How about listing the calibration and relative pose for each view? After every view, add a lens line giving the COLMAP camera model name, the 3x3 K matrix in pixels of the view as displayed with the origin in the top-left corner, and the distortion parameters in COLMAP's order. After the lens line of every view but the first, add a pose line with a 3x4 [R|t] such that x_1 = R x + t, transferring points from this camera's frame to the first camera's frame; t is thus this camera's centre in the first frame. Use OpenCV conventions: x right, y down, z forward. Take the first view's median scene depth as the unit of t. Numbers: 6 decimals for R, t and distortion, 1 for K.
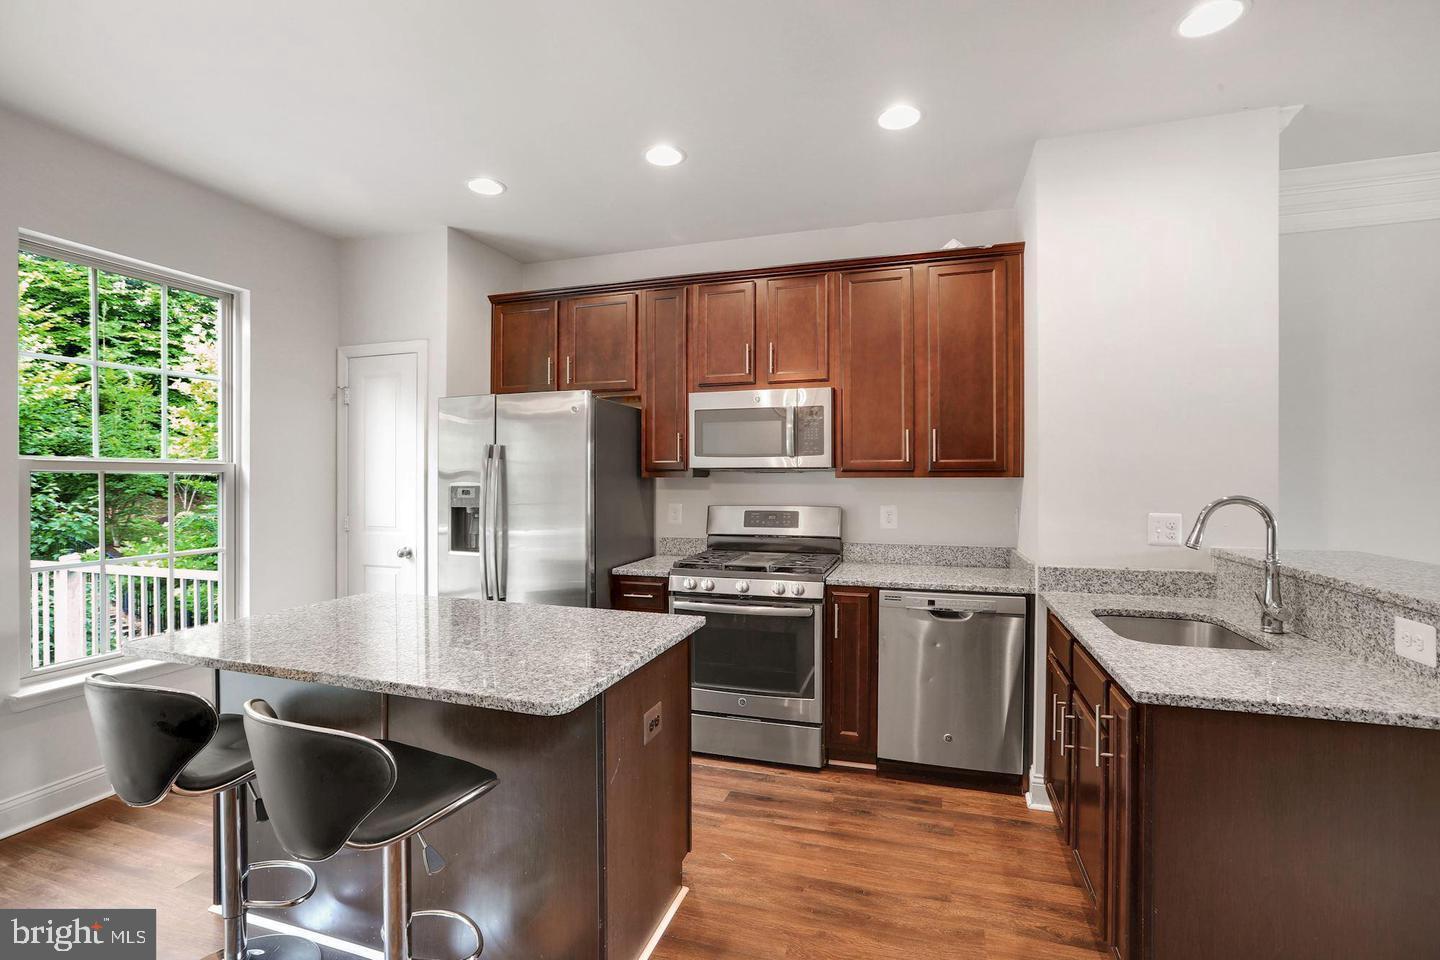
lens RADIAL K [[656.9, 0, 727.0], [0, 656.9, 478.0], [0, 0, 1]] dist [-0.017195, 0.009183]
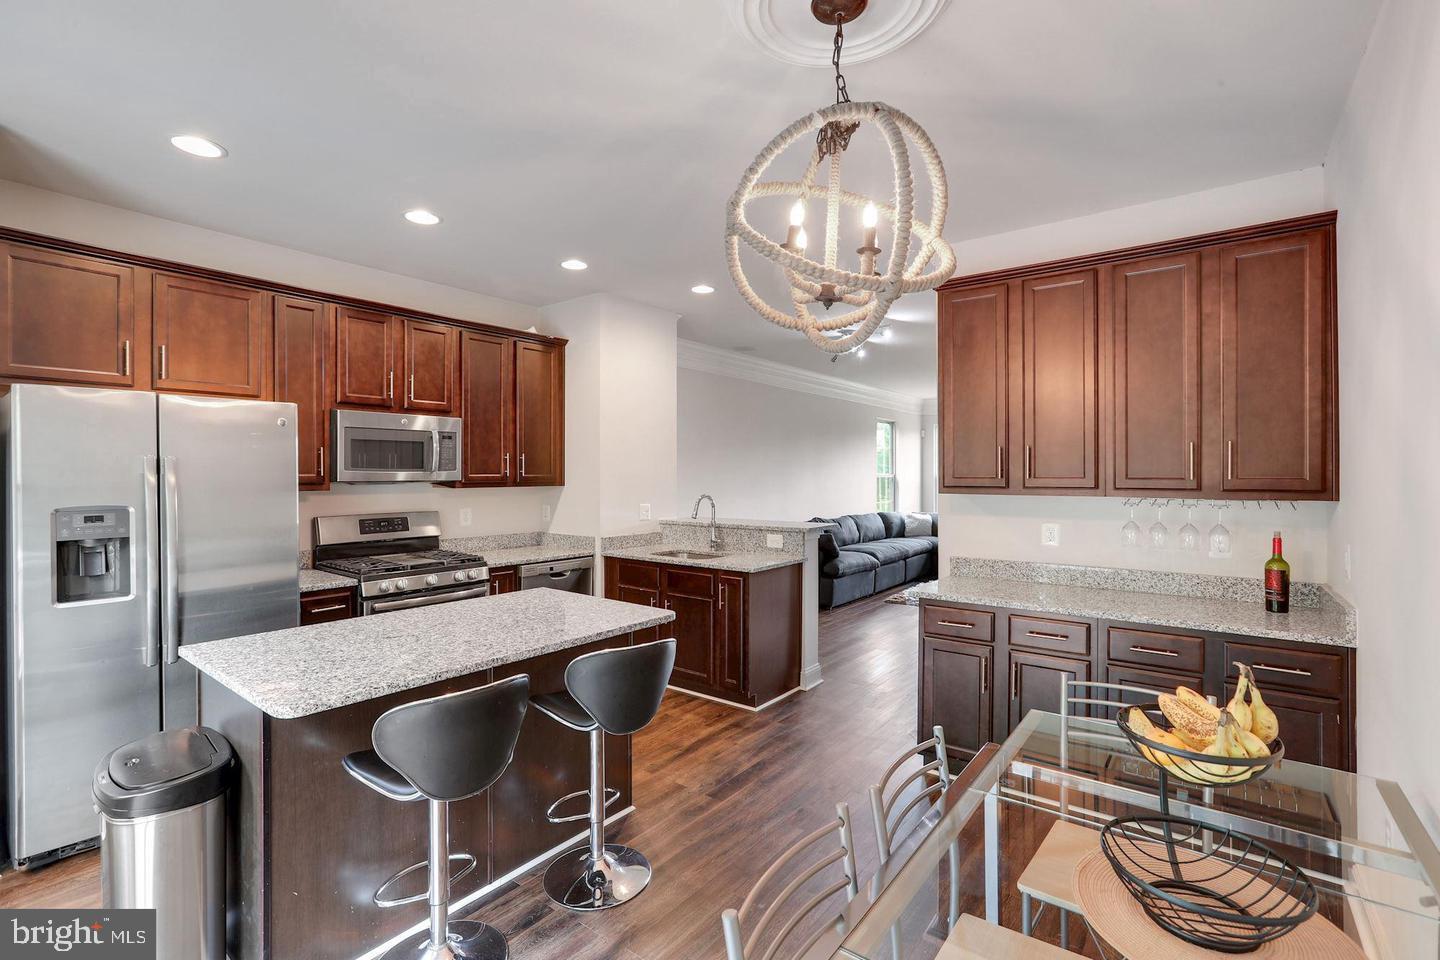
lens RADIAL K [[656.9, 0, 721.5], [0, 656.9, 471.3], [0, 0, 1]] dist [-0.017195, 0.009183]
pose [[0.340276, 0.002540, 0.940322, -0.861059], [-0.001002, 0.999997, -0.002339, -0.031230], [-0.940325, -0.000147, 0.340278, 0.082988]]
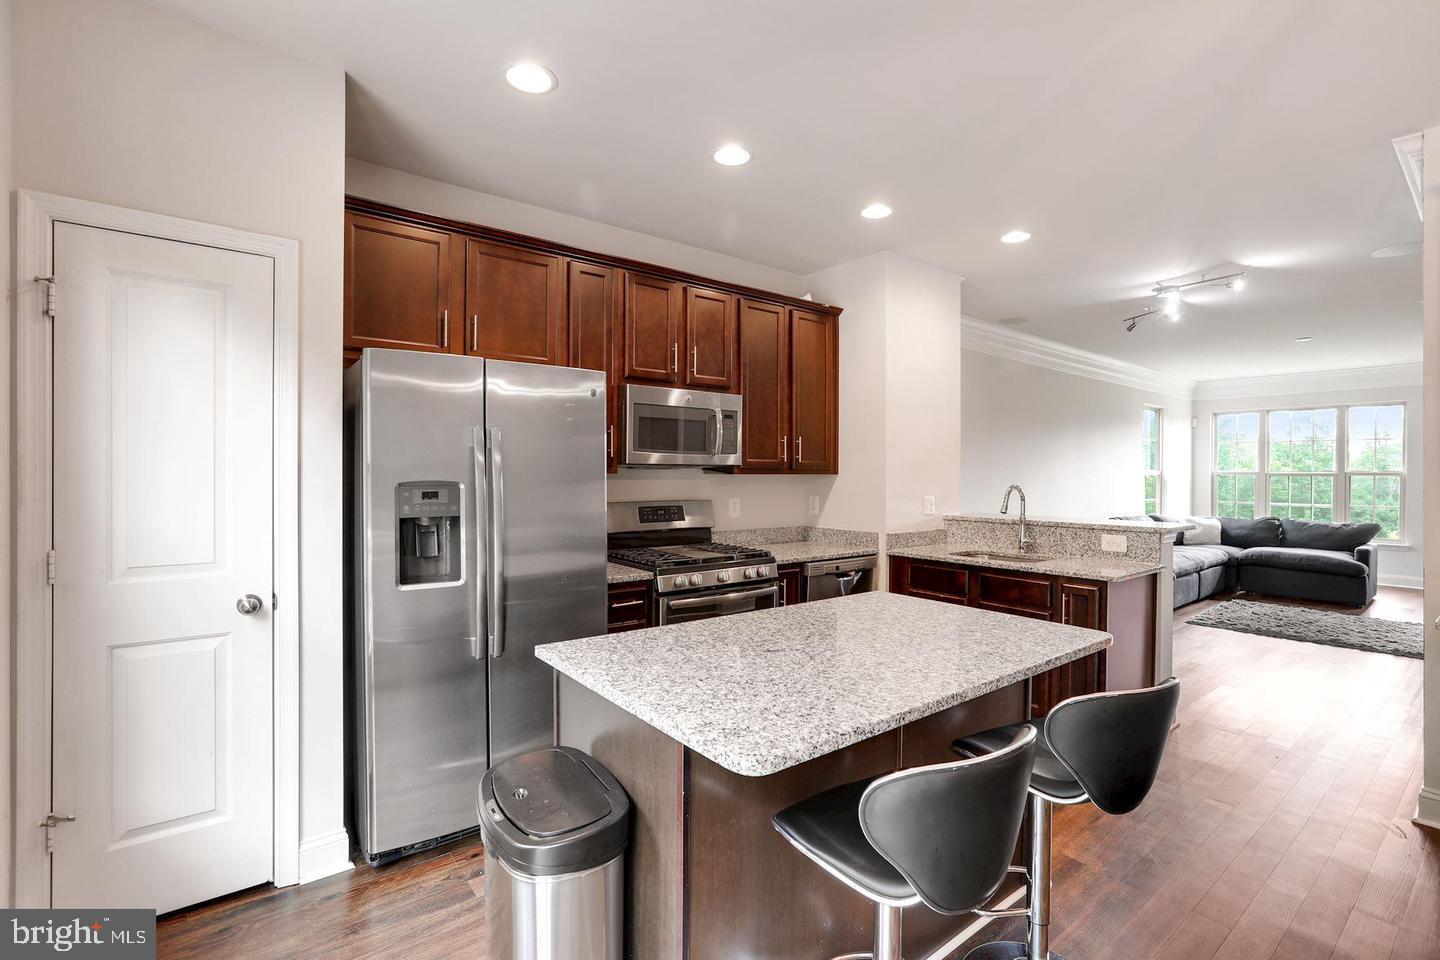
lens RADIAL K [[656.9, 0, 723.9], [0, 656.9, 476.0], [0, 0, 1]] dist [-0.017195, 0.009183]
pose [[0.560366, -0.000609, 0.828245, -0.798347], [-0.005145, 0.999978, 0.004216, -0.002066], [-0.828229, -0.006624, 0.560350, 0.375207]]
